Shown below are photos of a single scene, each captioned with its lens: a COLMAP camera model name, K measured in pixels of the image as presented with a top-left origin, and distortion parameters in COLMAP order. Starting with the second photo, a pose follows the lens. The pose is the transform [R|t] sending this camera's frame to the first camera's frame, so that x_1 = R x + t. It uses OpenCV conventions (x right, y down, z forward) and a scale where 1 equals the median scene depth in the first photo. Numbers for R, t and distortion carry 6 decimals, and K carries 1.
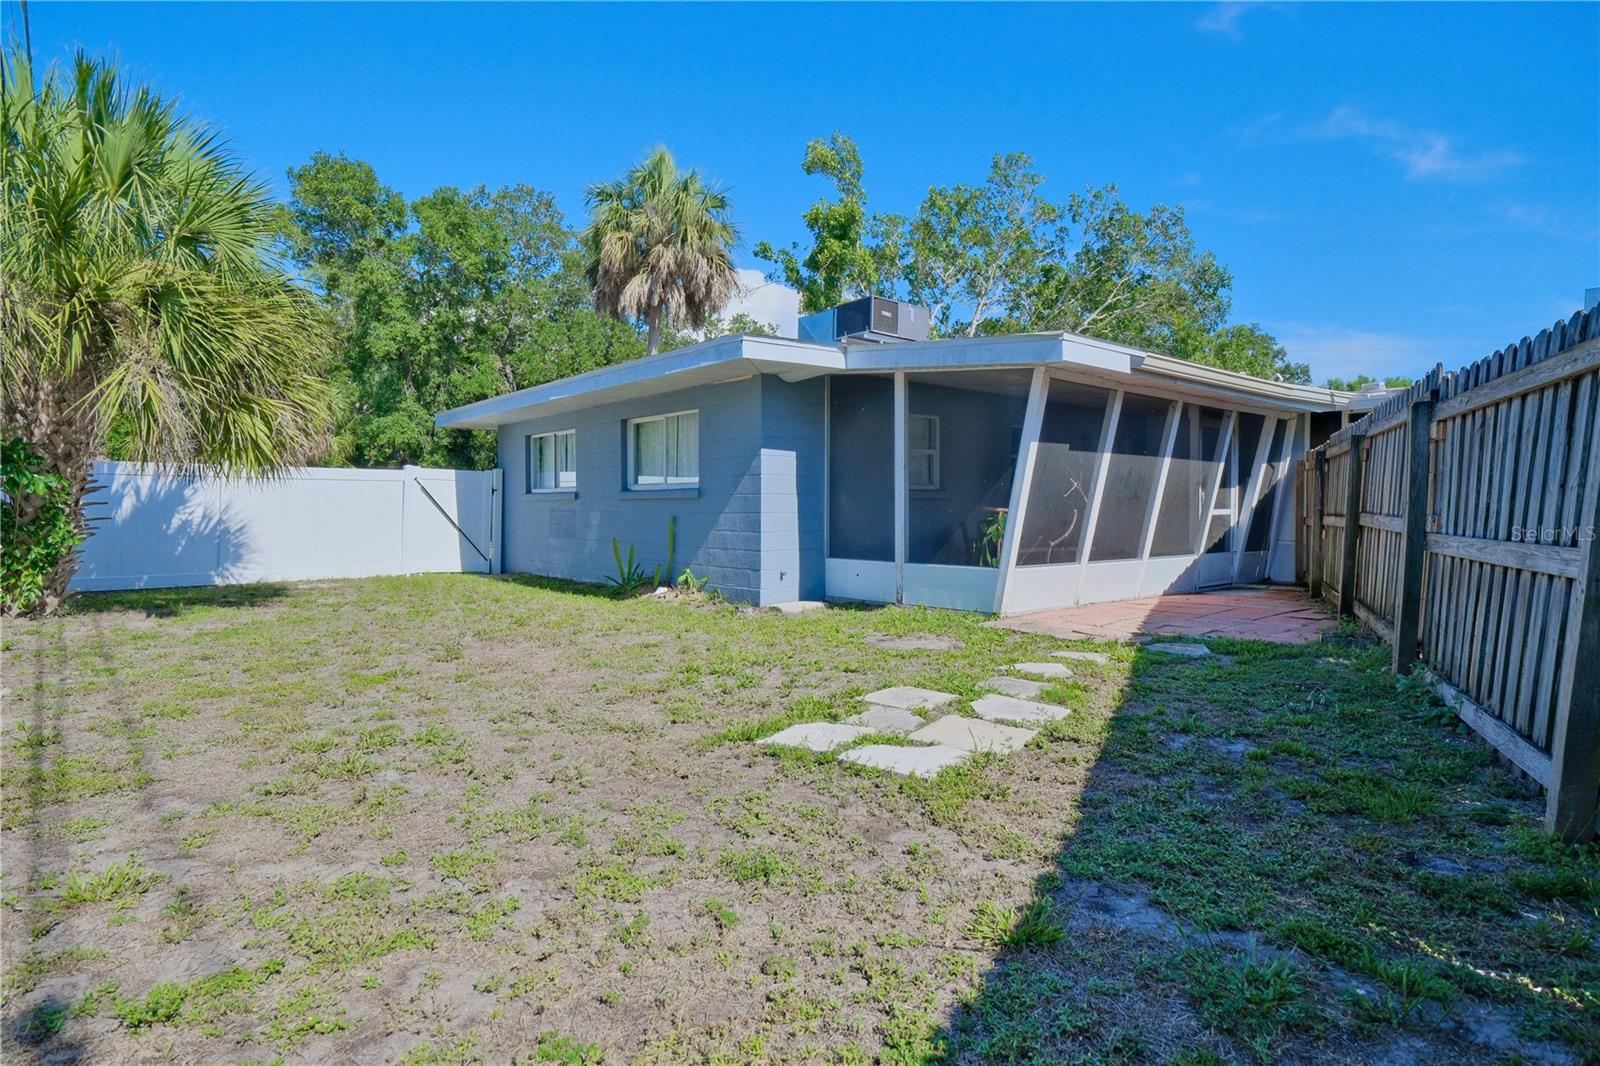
lens RADIAL K [[810.8, 0, 800.5], [0, 810.8, 574.3], [0, 0, 1]] dist [-0.001475, 0.001012]
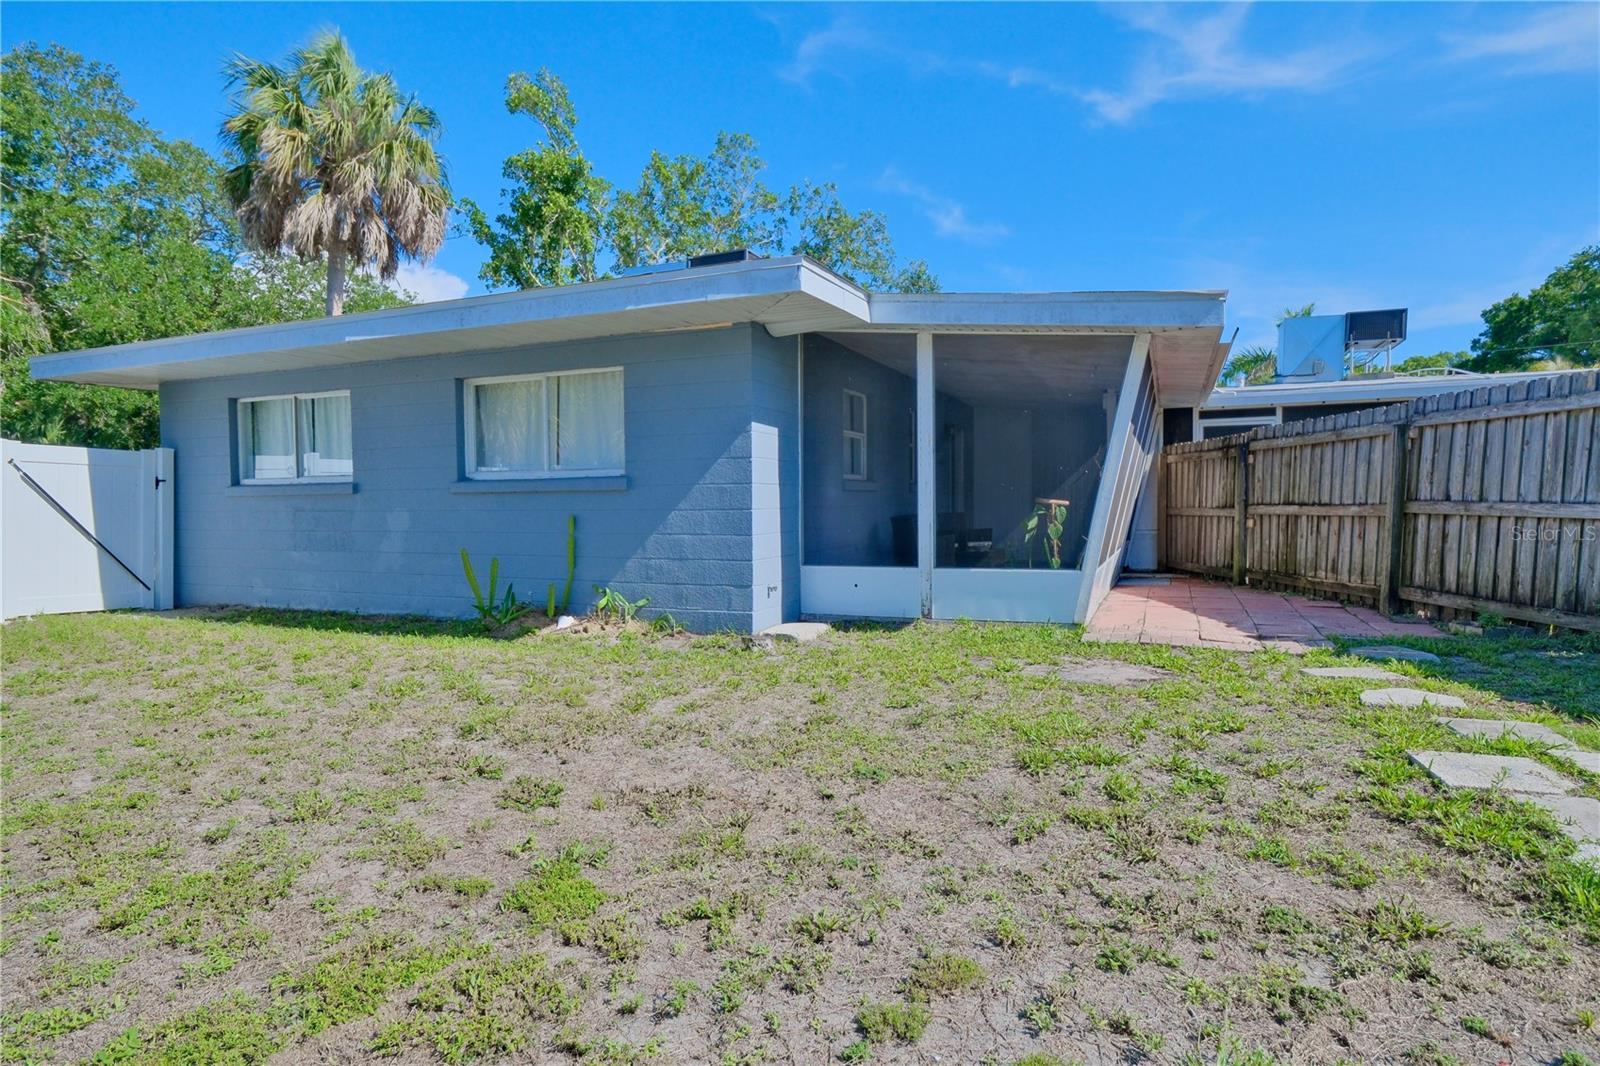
lens RADIAL K [[810.8, 0, 800.5], [0, 810.8, 574.3], [0, 0, 1]] dist [-0.001475, 0.001012]
pose [[0.897128, -0.047135, 0.439249, -0.225407], [0.044995, 0.998870, 0.015290, -0.017050], [-0.439473, 0.006047, 0.898235, 0.209000]]
